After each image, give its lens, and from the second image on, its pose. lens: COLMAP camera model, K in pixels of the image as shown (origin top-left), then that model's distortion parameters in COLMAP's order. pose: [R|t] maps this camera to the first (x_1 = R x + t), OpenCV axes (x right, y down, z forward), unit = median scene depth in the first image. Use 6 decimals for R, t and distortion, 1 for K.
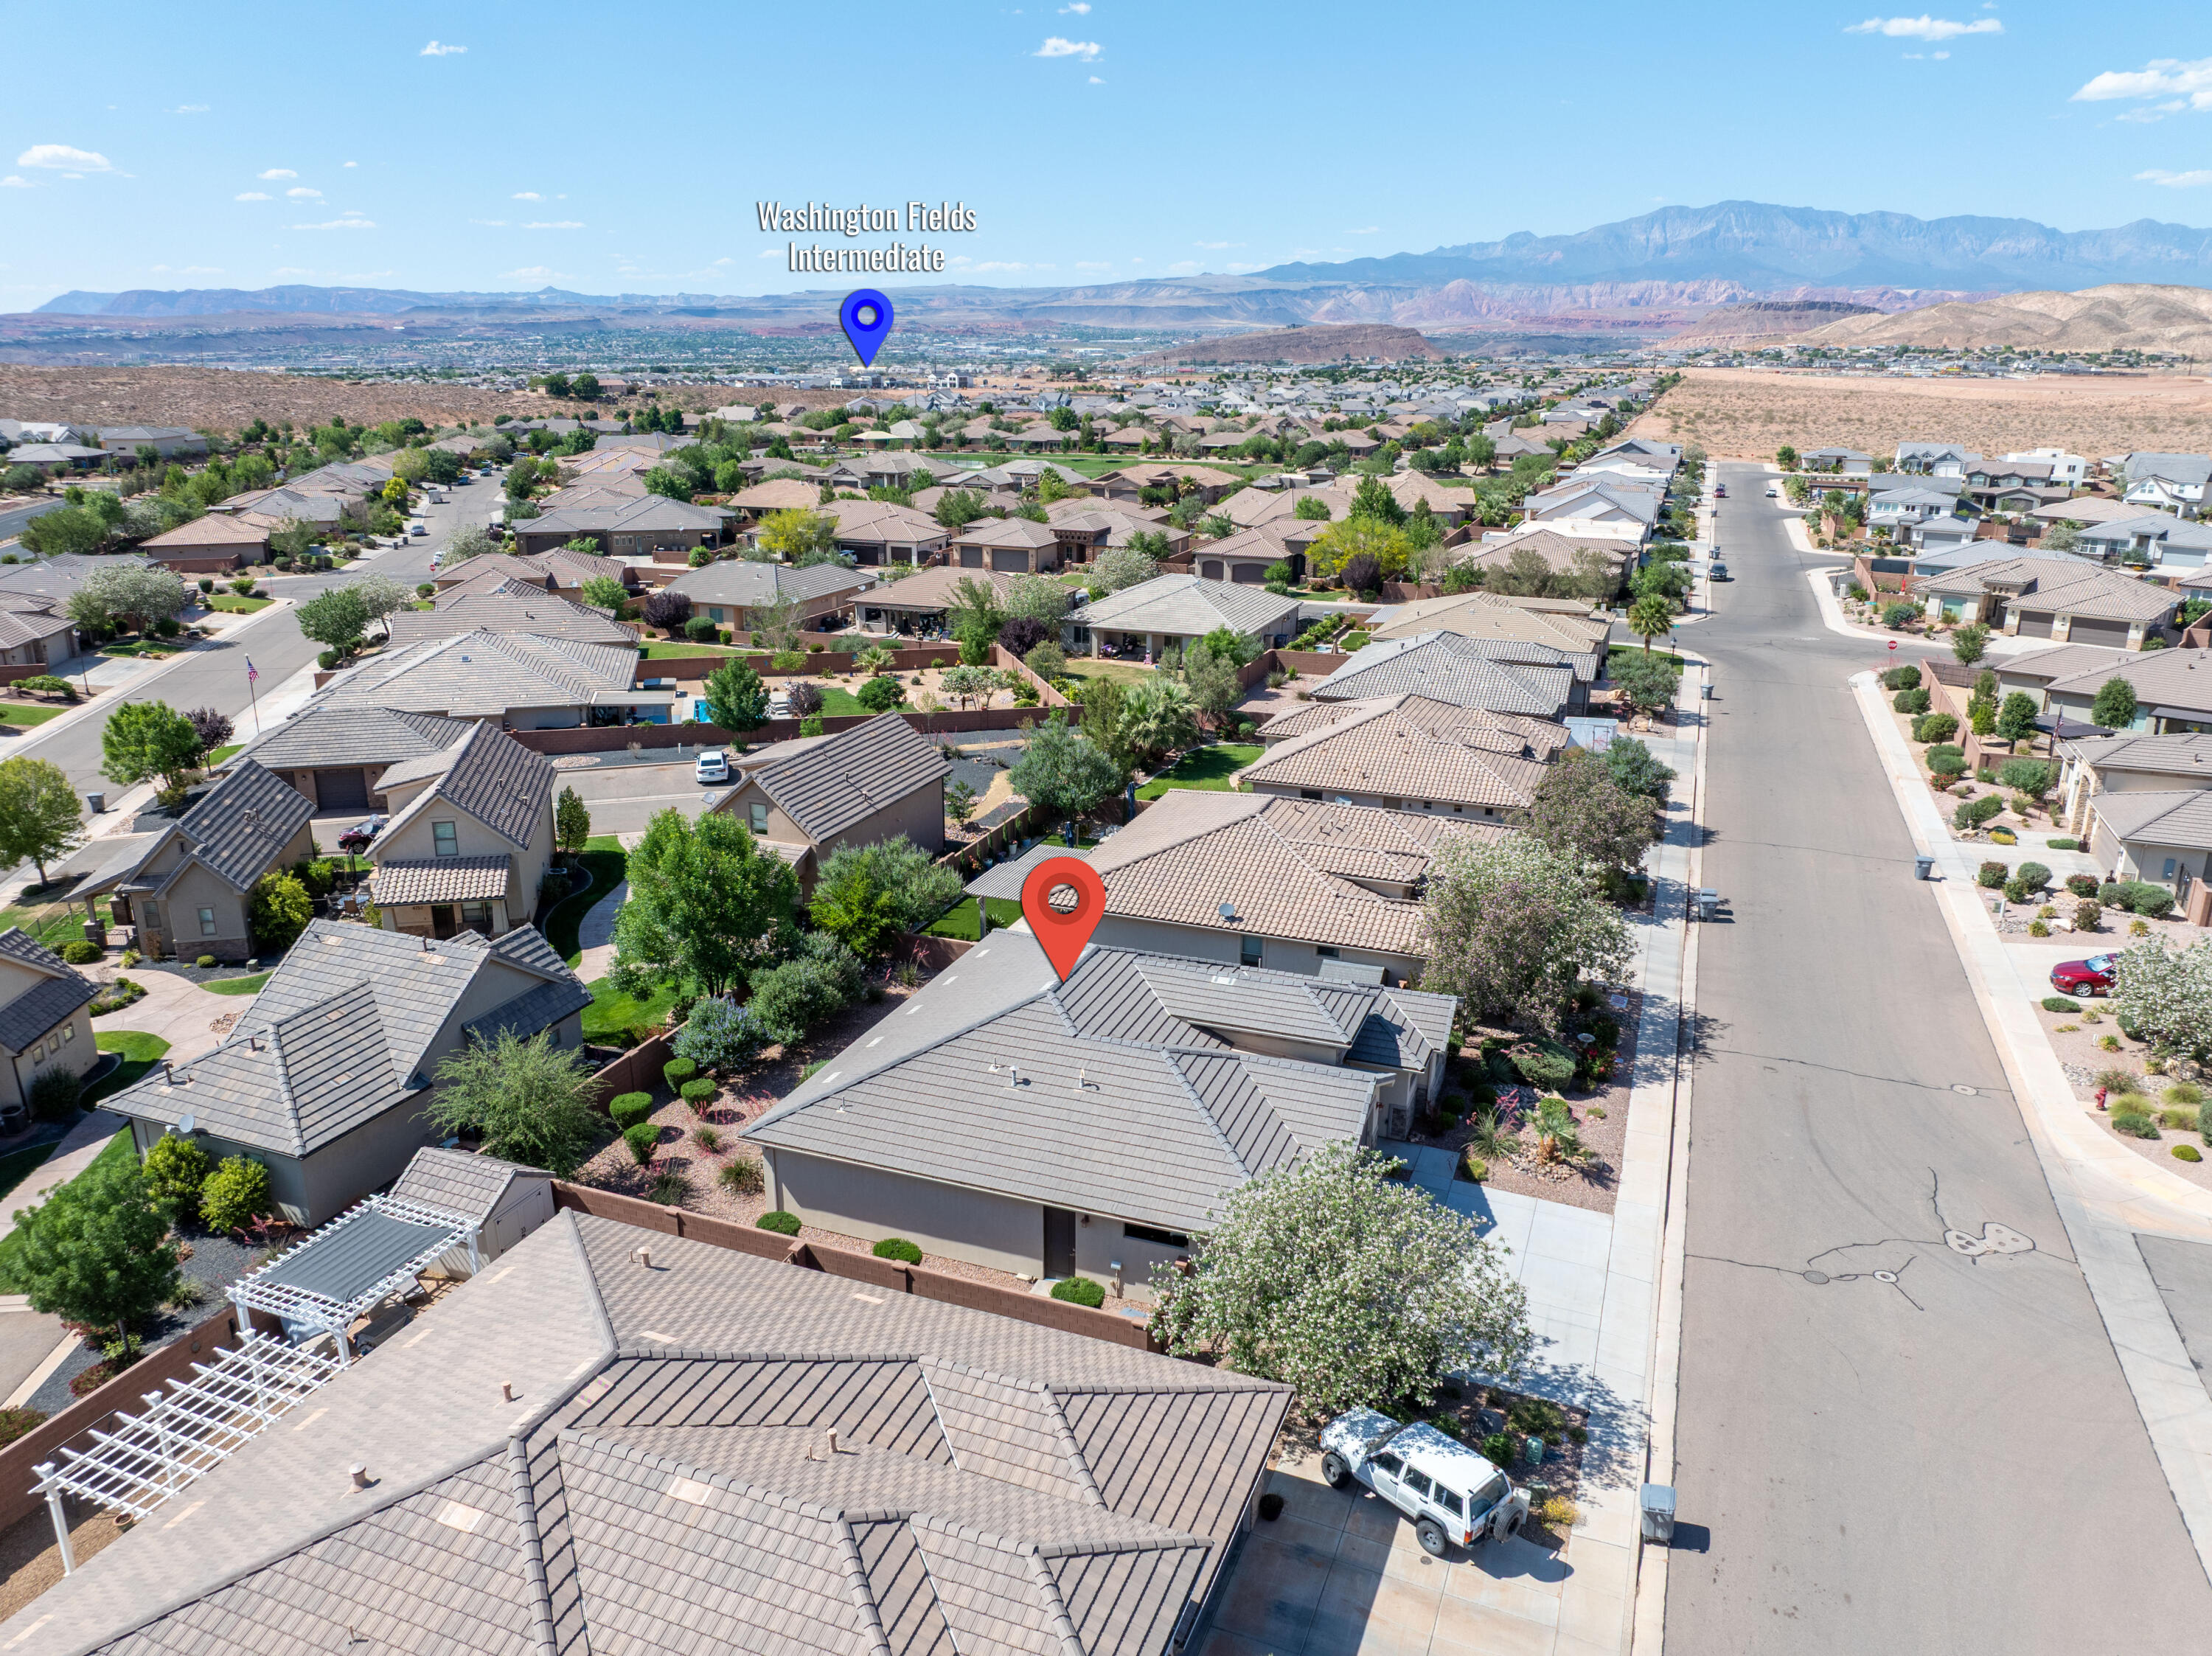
lens RADIAL K [[1564.1, 0, 1110.0], [0, 1564.1, 836.6], [0, 0, 1]] dist [-0.040521, 0.006066]
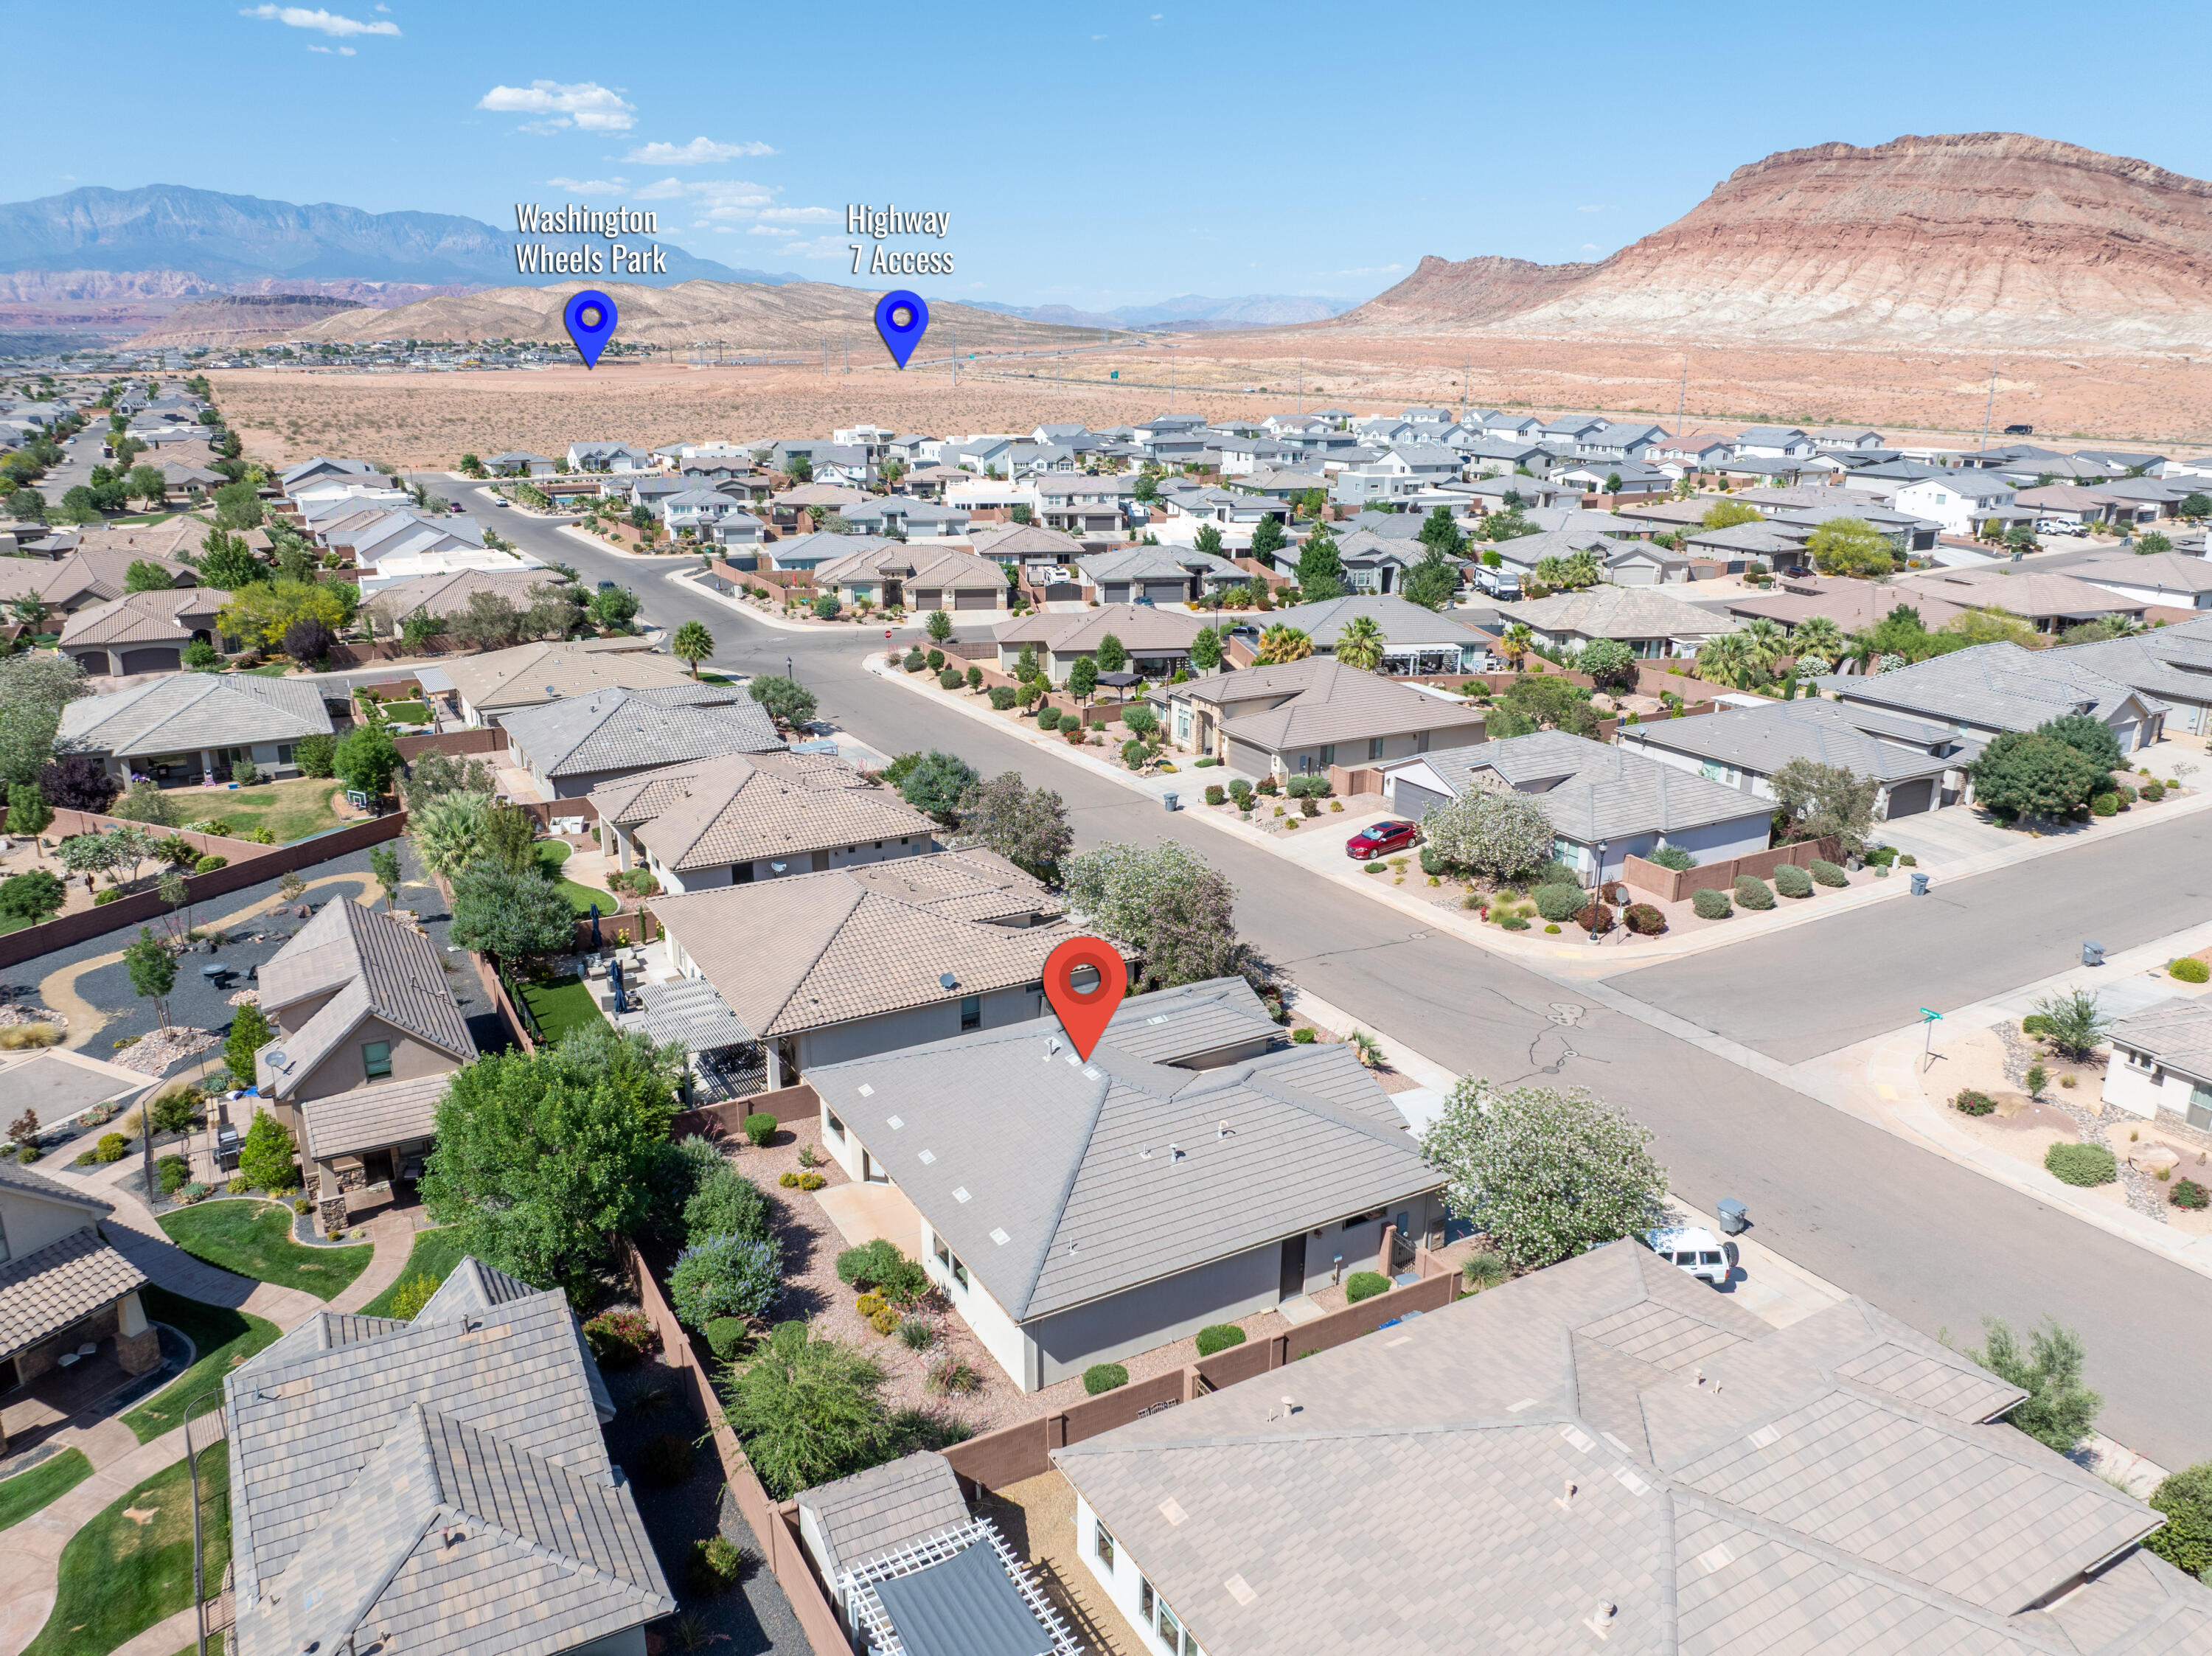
lens RADIAL K [[1564.1, 0, 1110.0], [0, 1564.1, 836.6], [0, 0, 1]] dist [-0.040521, 0.006066]
pose [[0.630032, -0.234976, 0.740166, -0.286788], [0.230732, 0.966723, 0.110500, -0.064278], [-0.741500, 0.101162, 0.663283, 0.100461]]
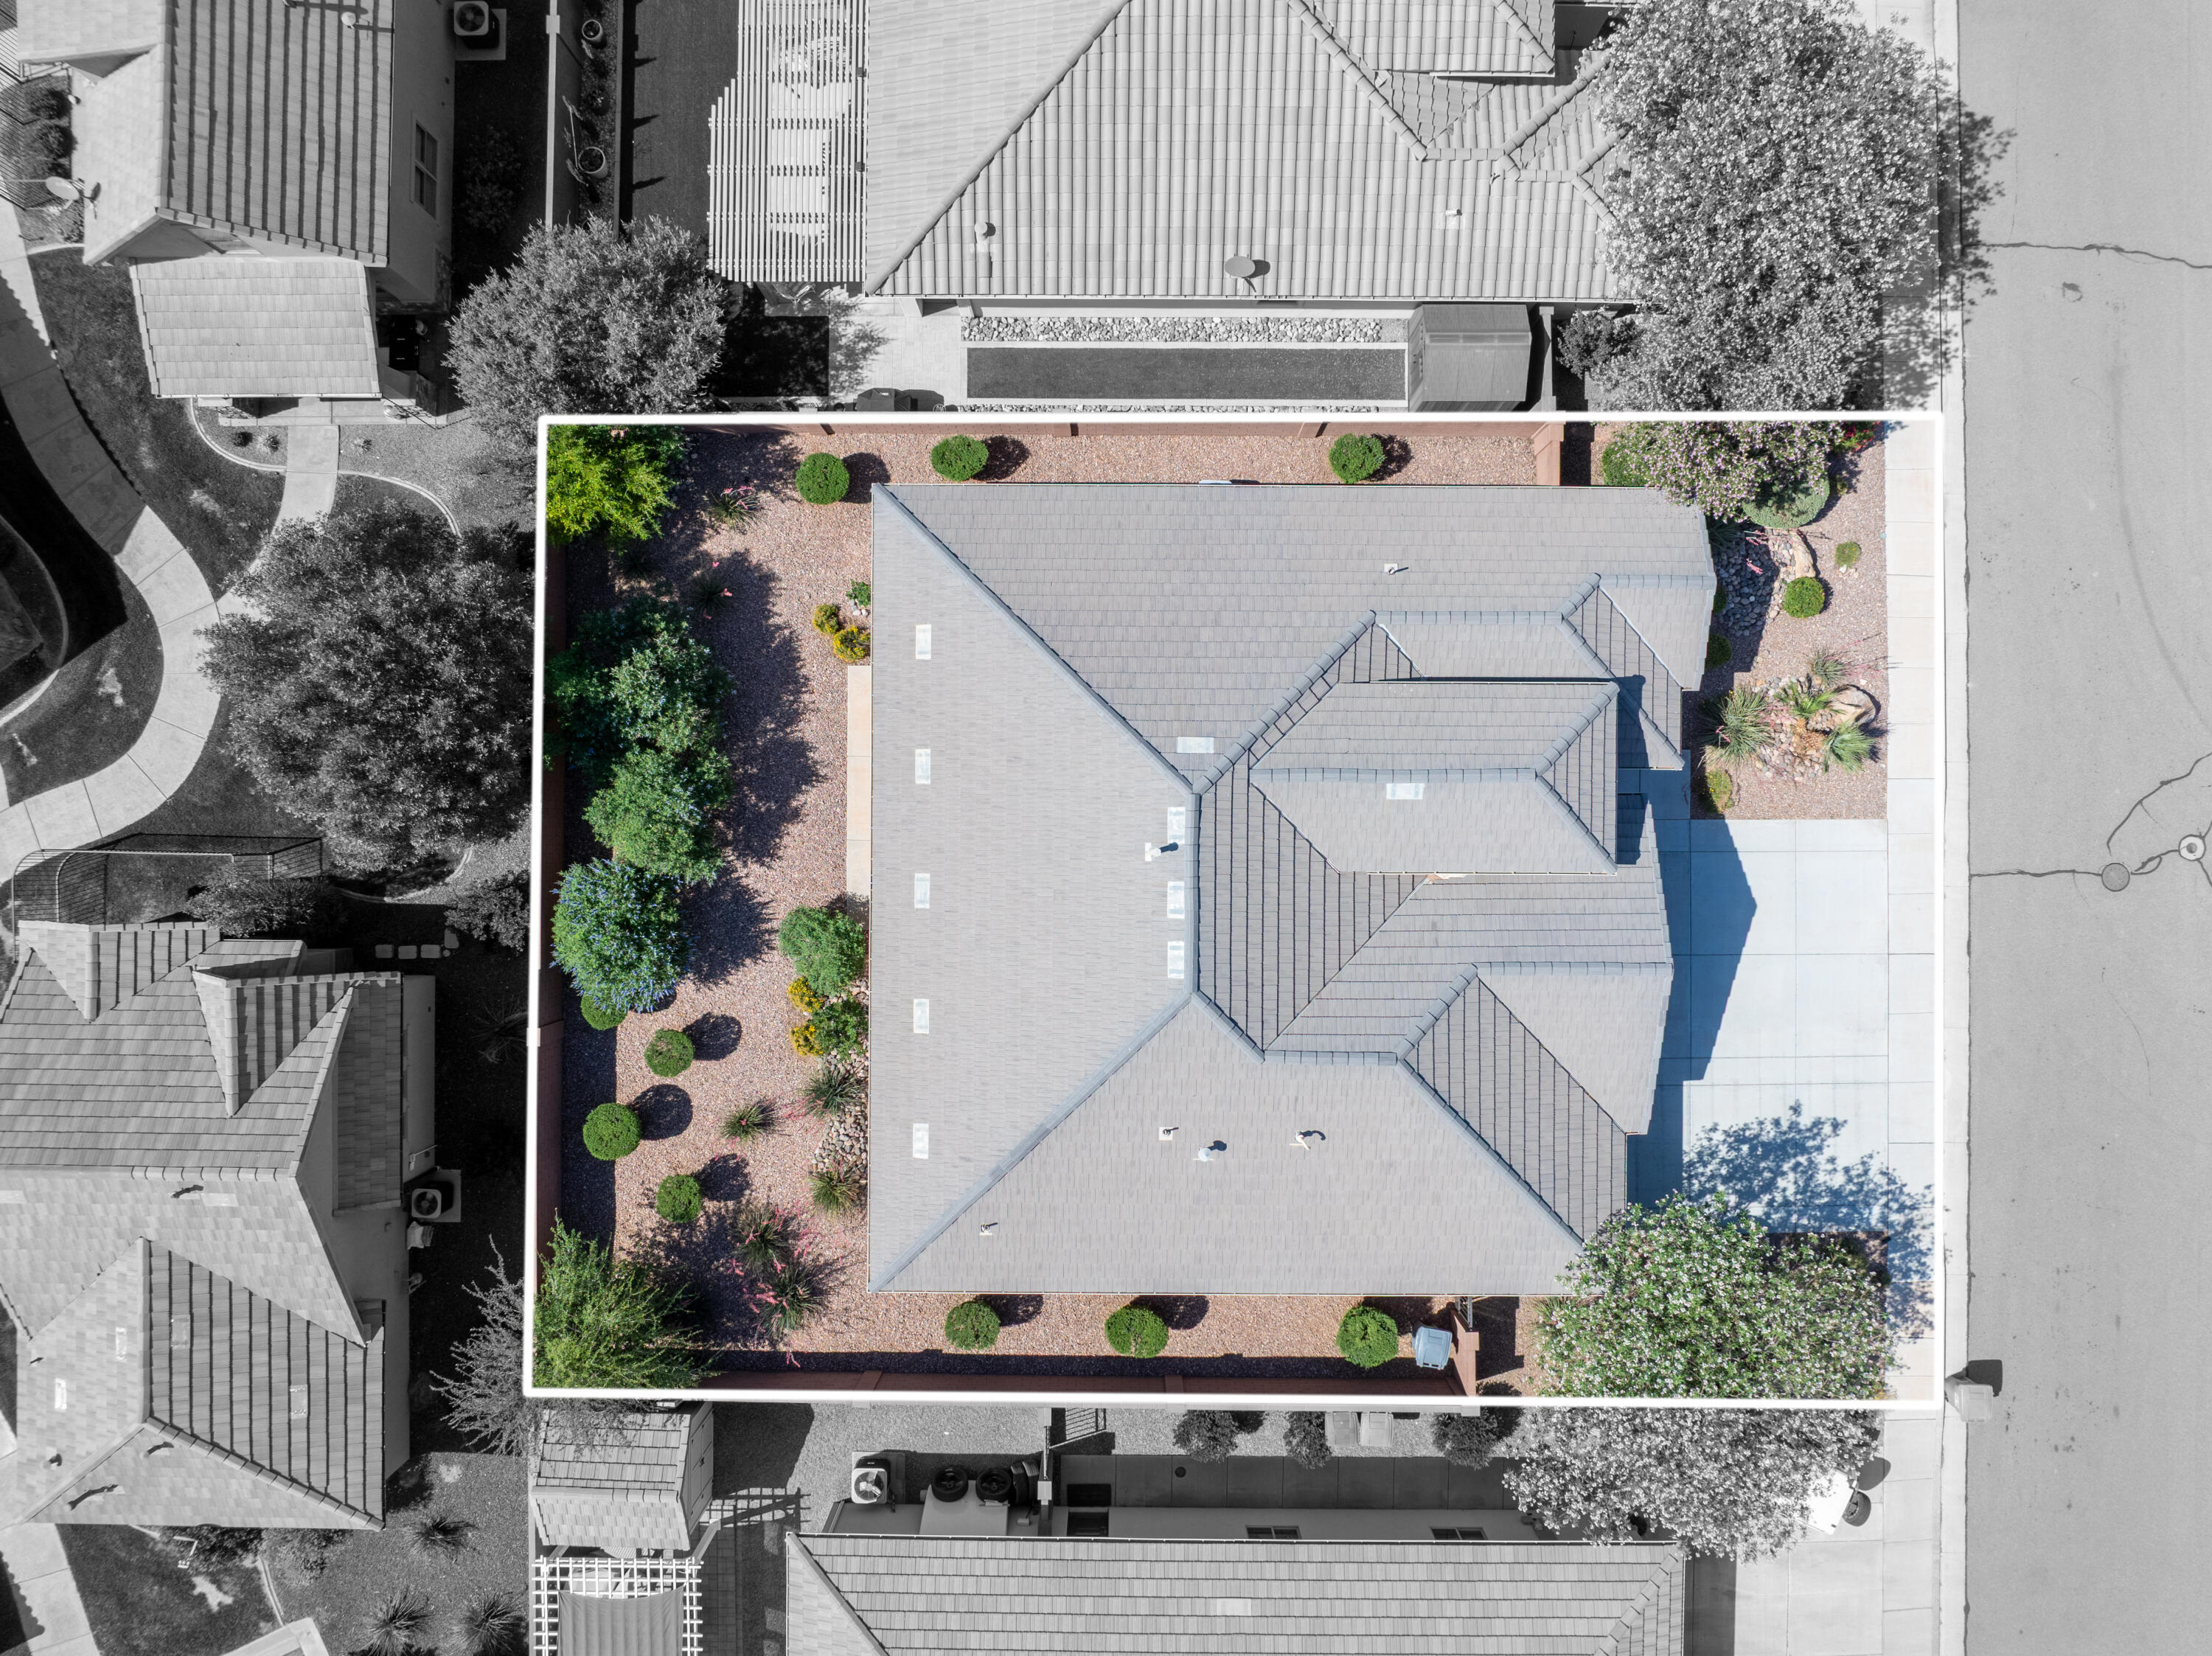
lens RADIAL K [[1564.1, 0, 1110.0], [0, 1564.1, 836.6], [0, 0, 1]] dist [-0.040521, 0.006066]
pose [[0.935242, -0.353787, -0.012563, -0.013973], [0.118334, 0.278975, 0.952979, -0.198412], [-0.333647, -0.892753, 0.302774, 0.317117]]
